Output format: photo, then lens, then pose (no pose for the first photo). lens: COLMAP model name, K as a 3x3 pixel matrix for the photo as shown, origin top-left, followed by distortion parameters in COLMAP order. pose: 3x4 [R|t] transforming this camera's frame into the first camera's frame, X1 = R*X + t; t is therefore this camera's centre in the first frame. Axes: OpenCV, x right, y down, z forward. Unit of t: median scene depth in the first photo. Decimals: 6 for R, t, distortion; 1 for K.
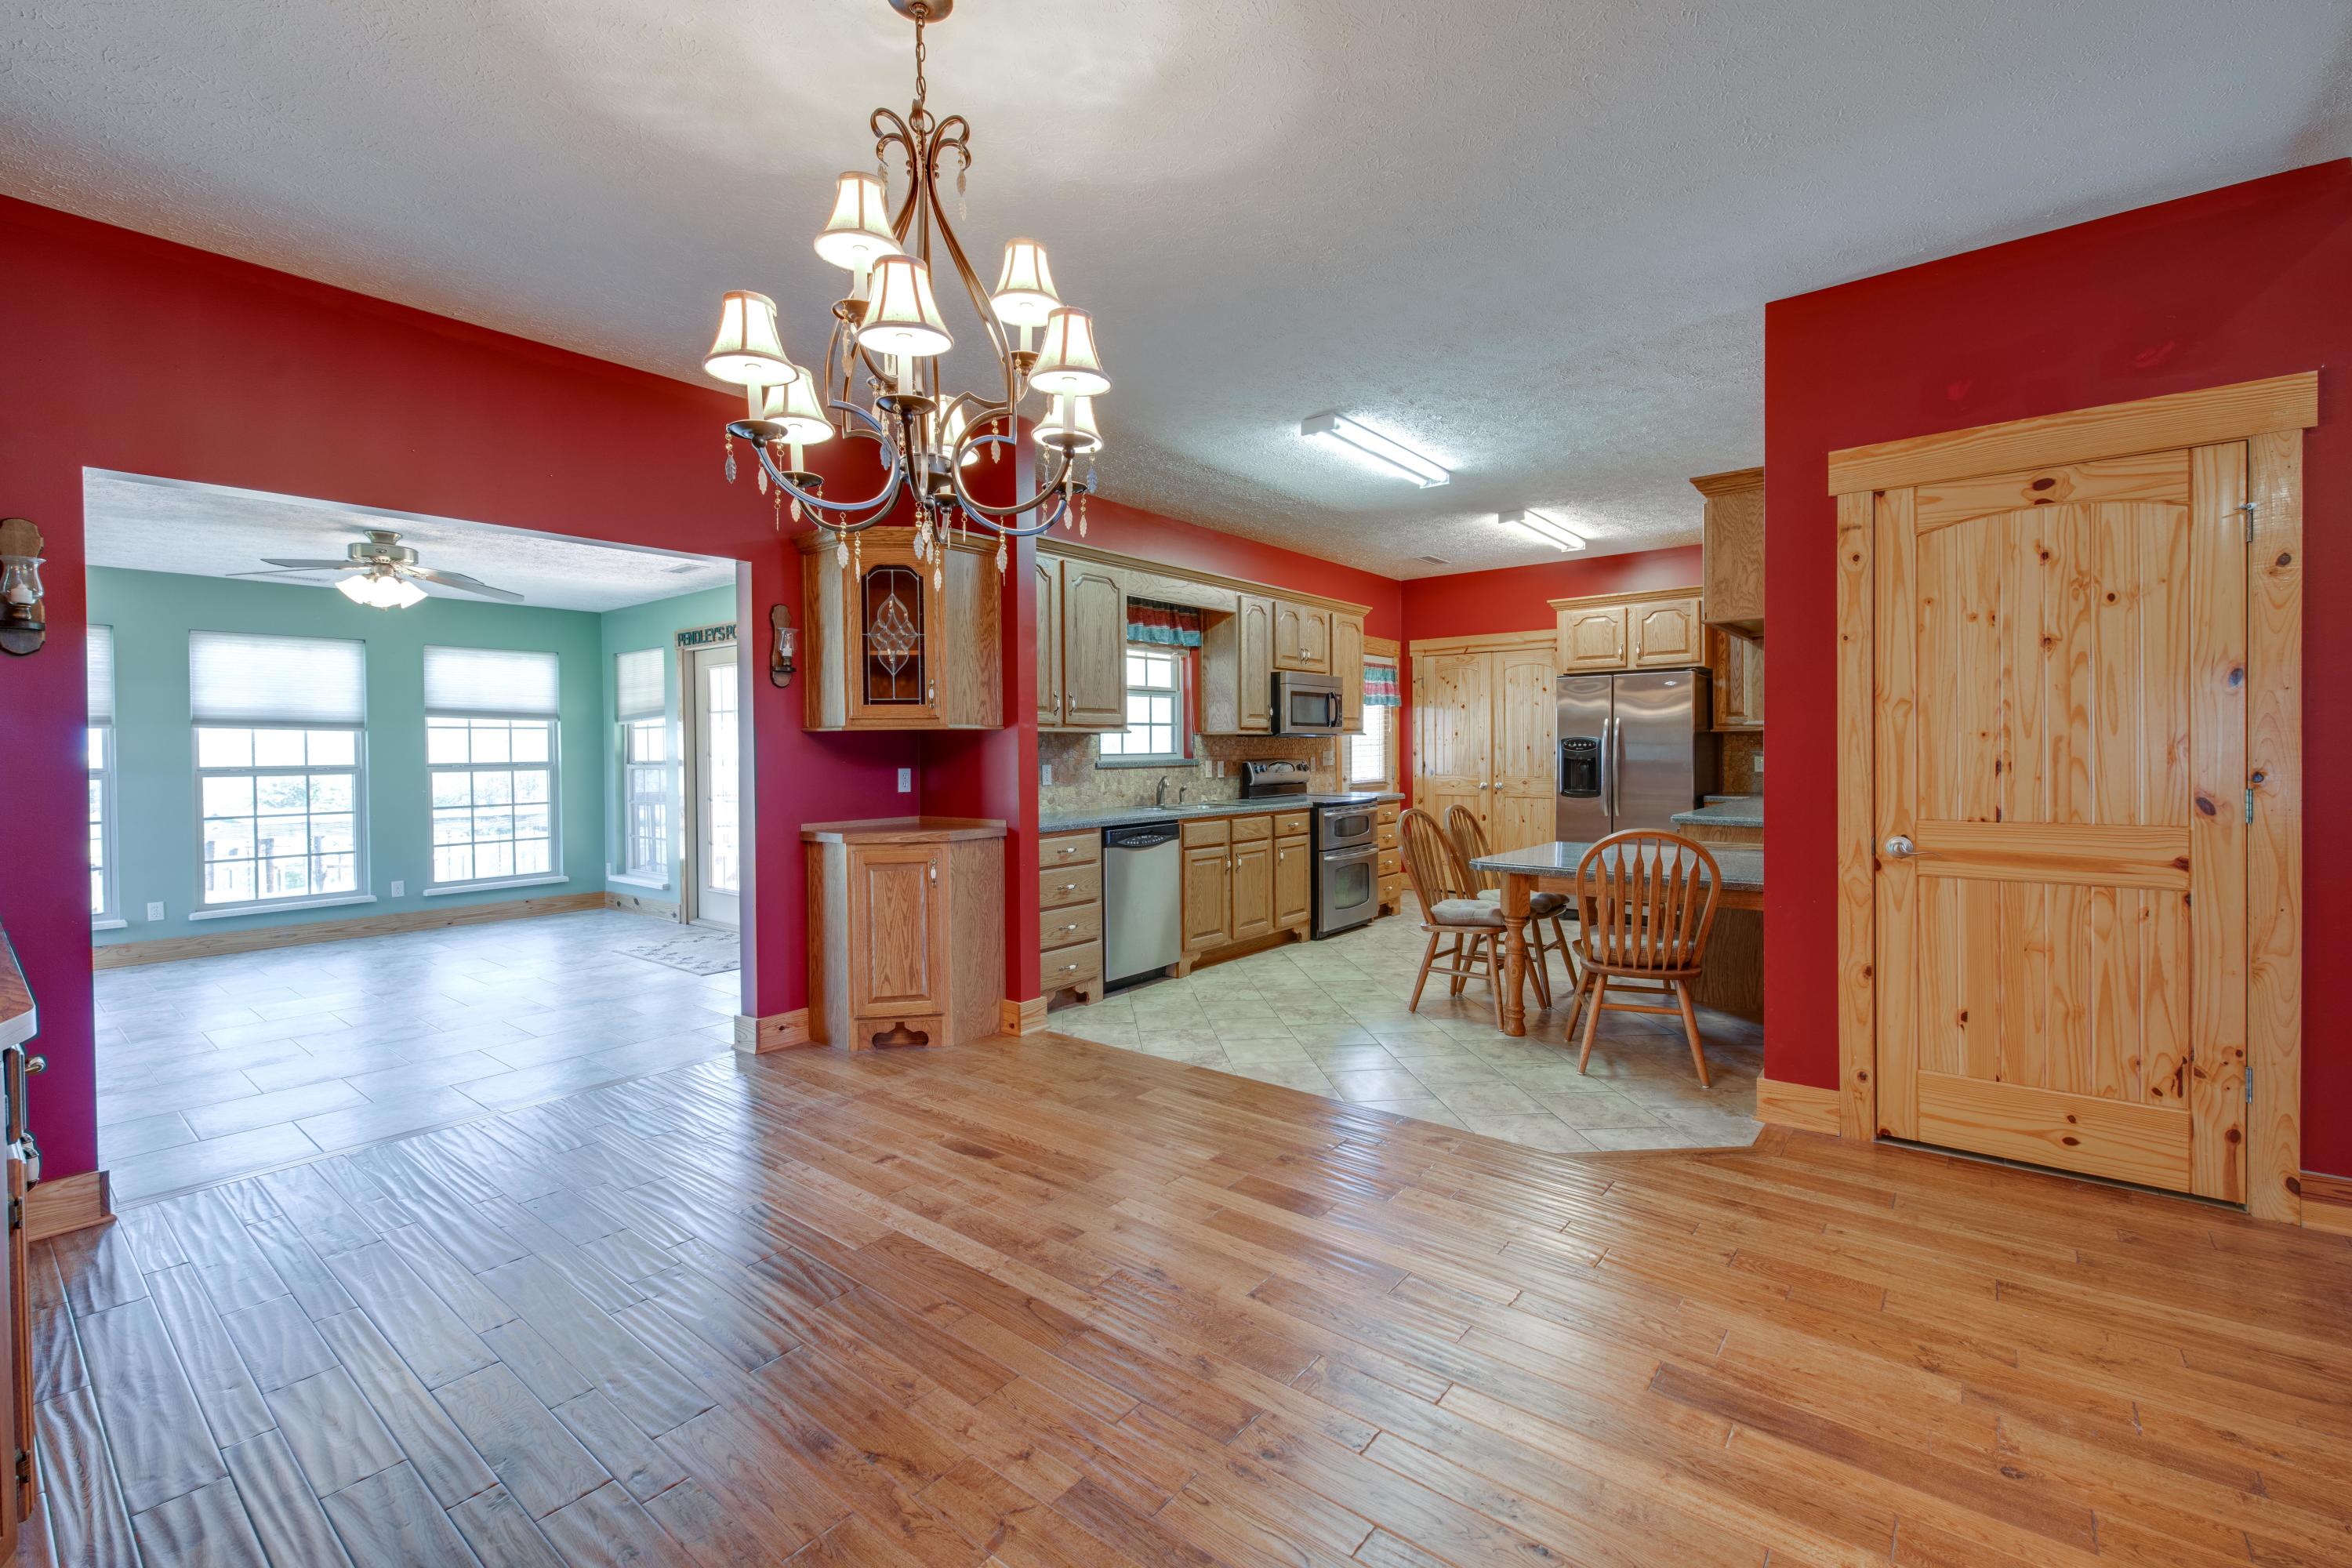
lens RADIAL K [[996.6, 0, 1173.5], [0, 996.6, 748.1], [0, 0, 1]] dist [0.002391, -0.000492]
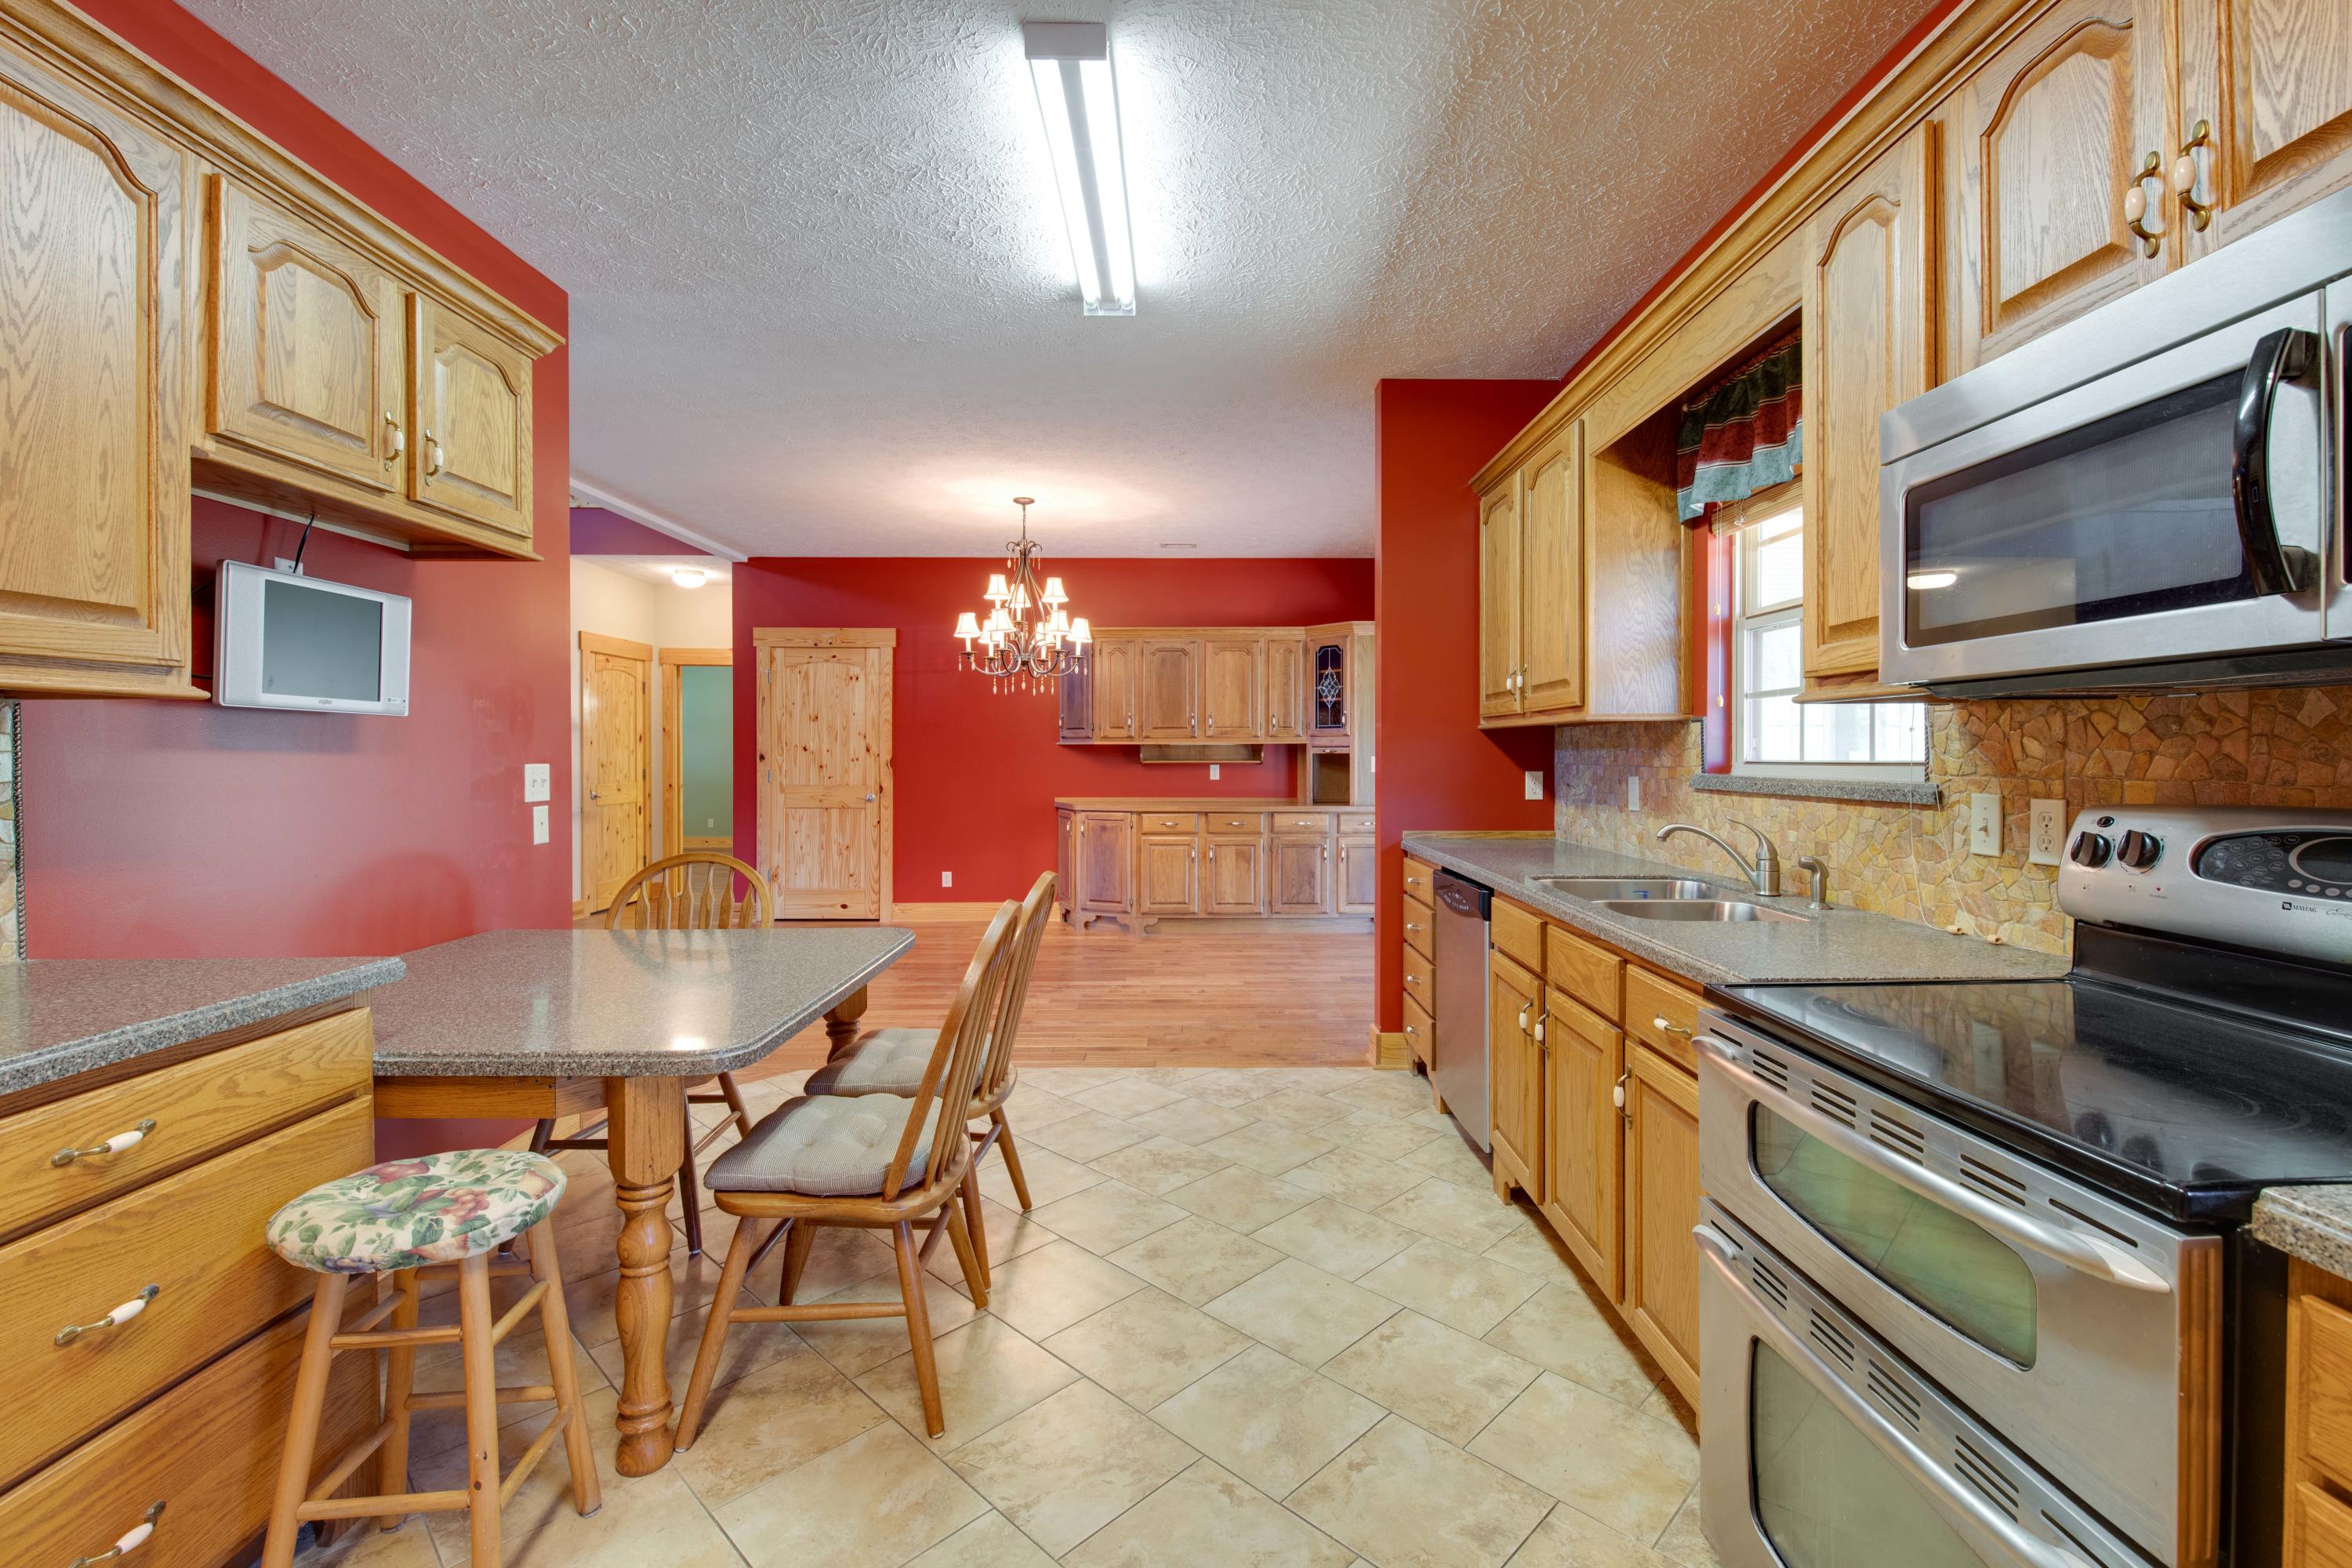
lens RADIAL K [[1035.1, 0, 1209.6], [0, 1035.1, 763.4], [0, 0, 1]] dist [0.000786, -0.000111]
pose [[-0.763884, 0.015363, -0.645170, 0.398627], [0.008435, 0.999869, 0.013822, -0.001627], [0.645298, 0.005117, -0.763914, 1.121127]]
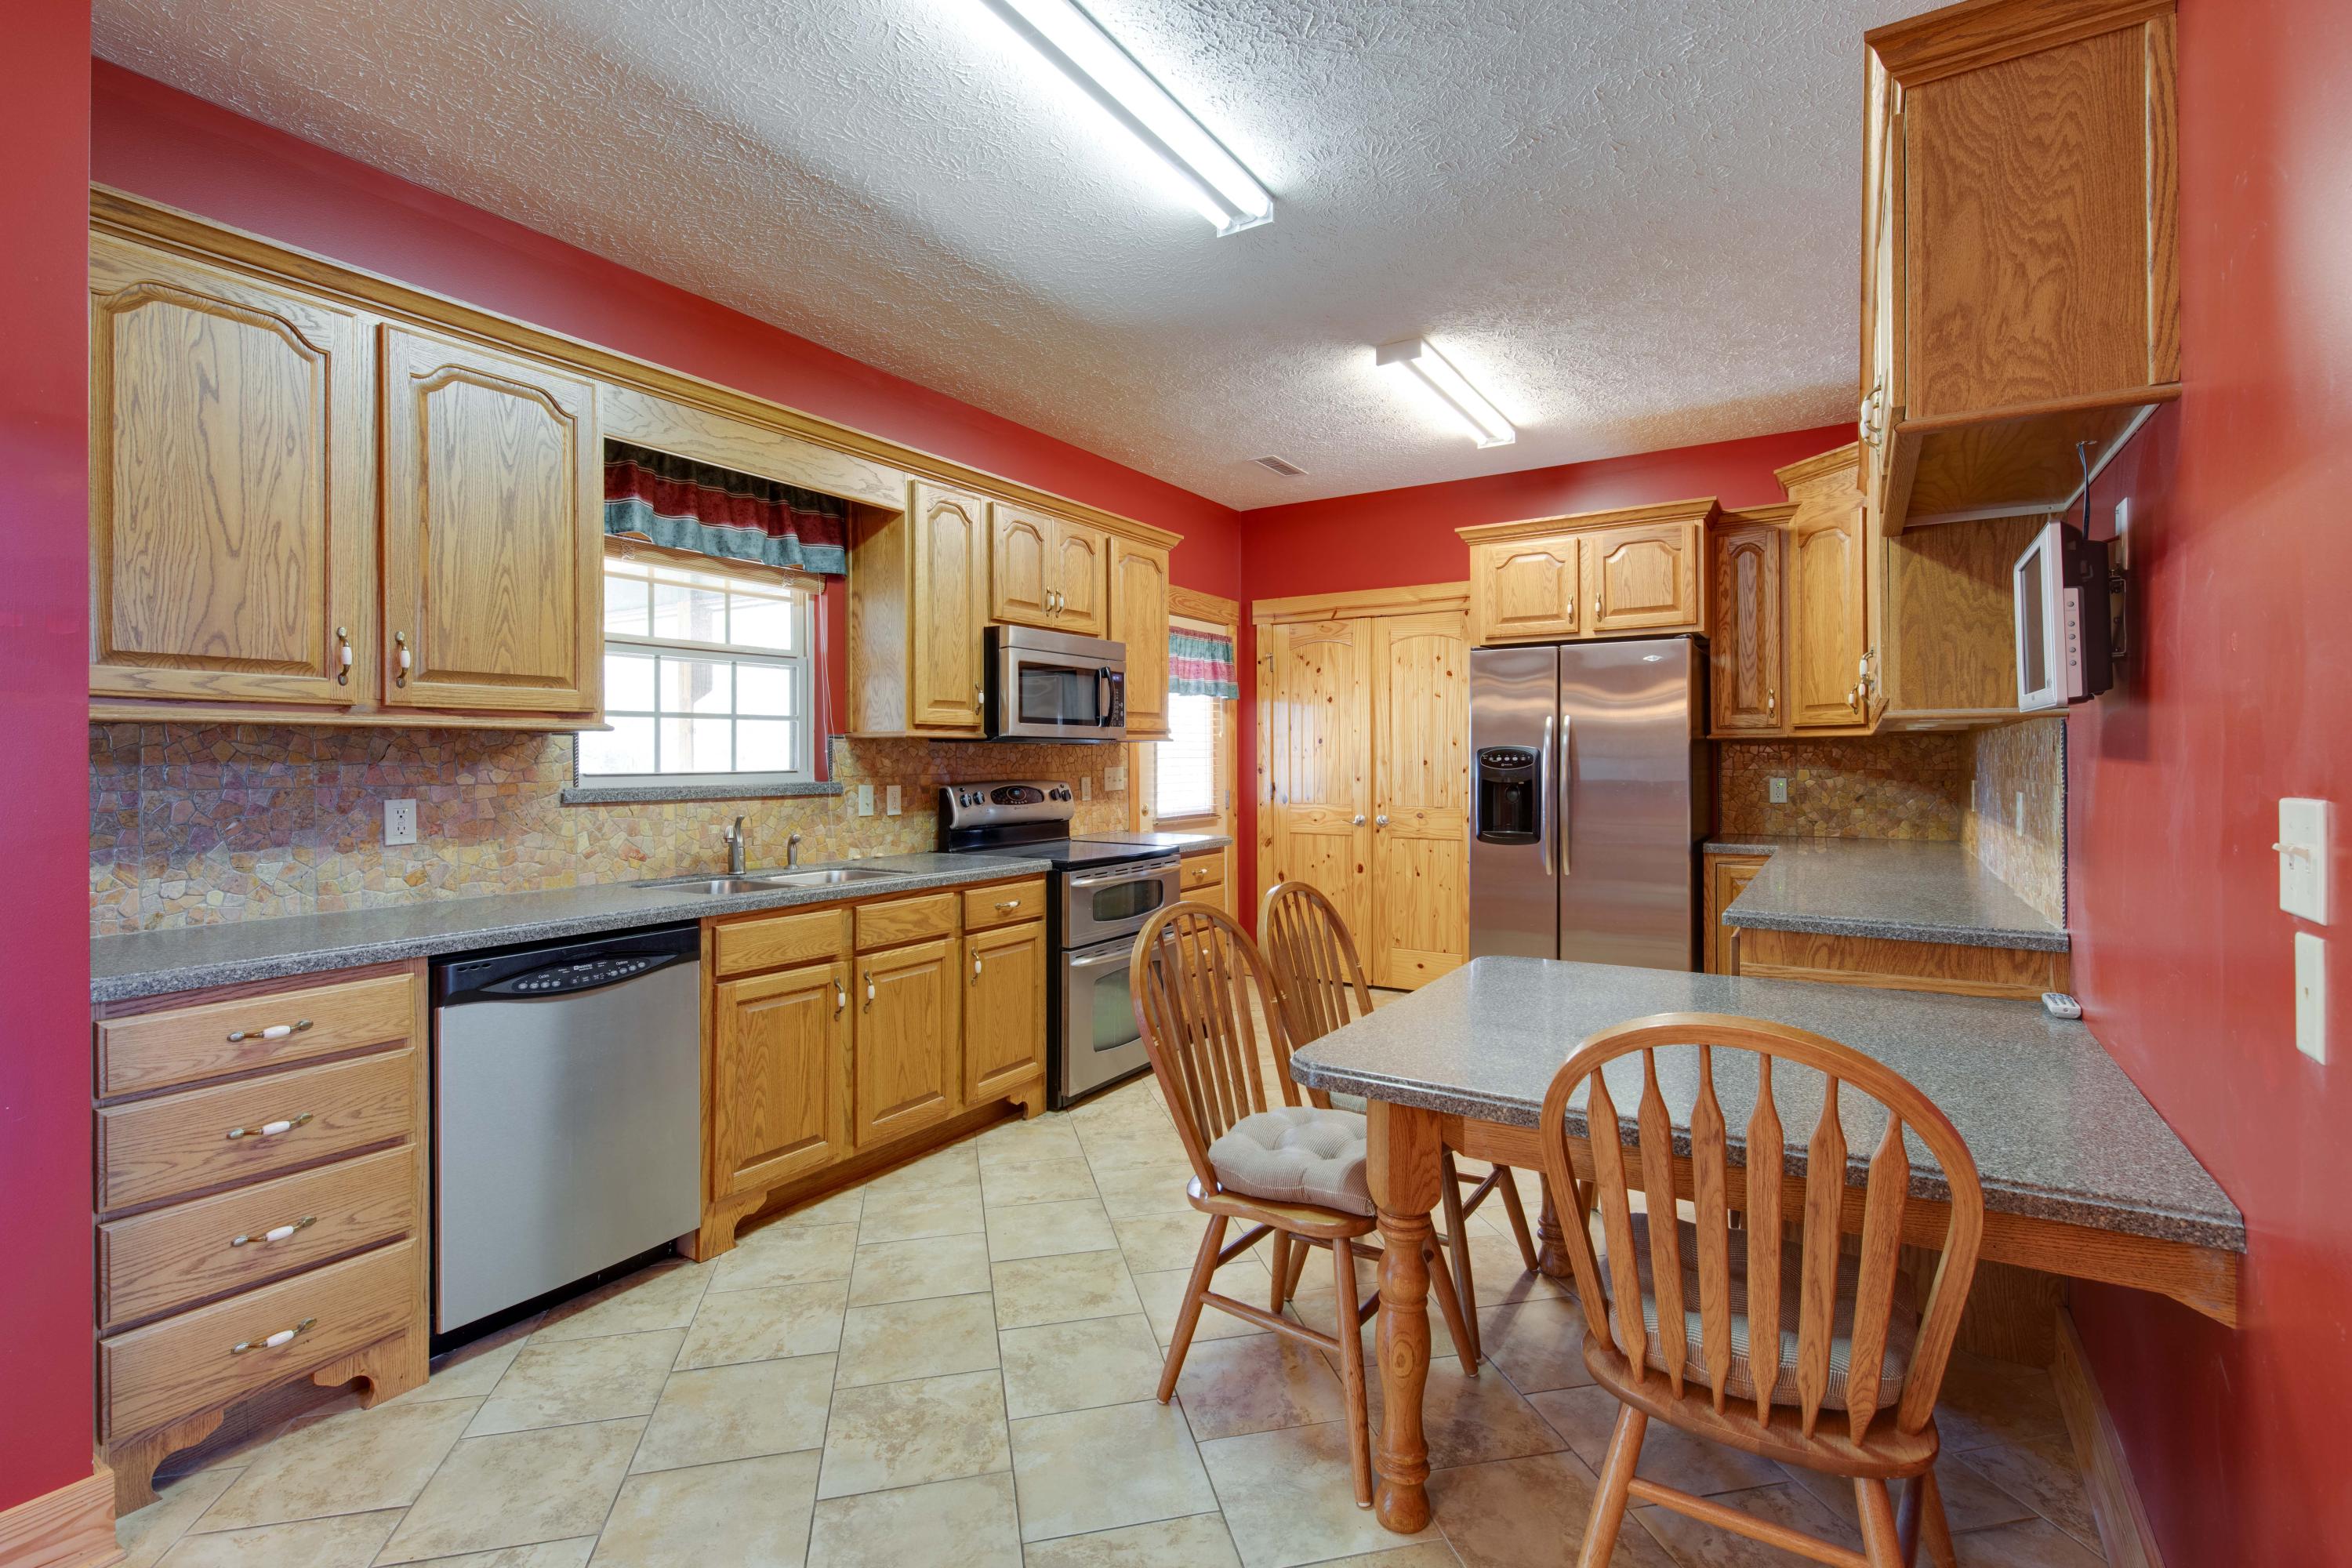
lens RADIAL K [[1080.8, 0, 1182.2], [0, 1080.8, 754.3], [0, 0, 1]] dist [0.019621, -0.010966]
pose [[0.992221, 0.004102, 0.124420, 0.138979], [-0.003473, 0.999980, -0.005276, -0.001972], [-0.124439, 0.004803, 0.992216, 0.401215]]
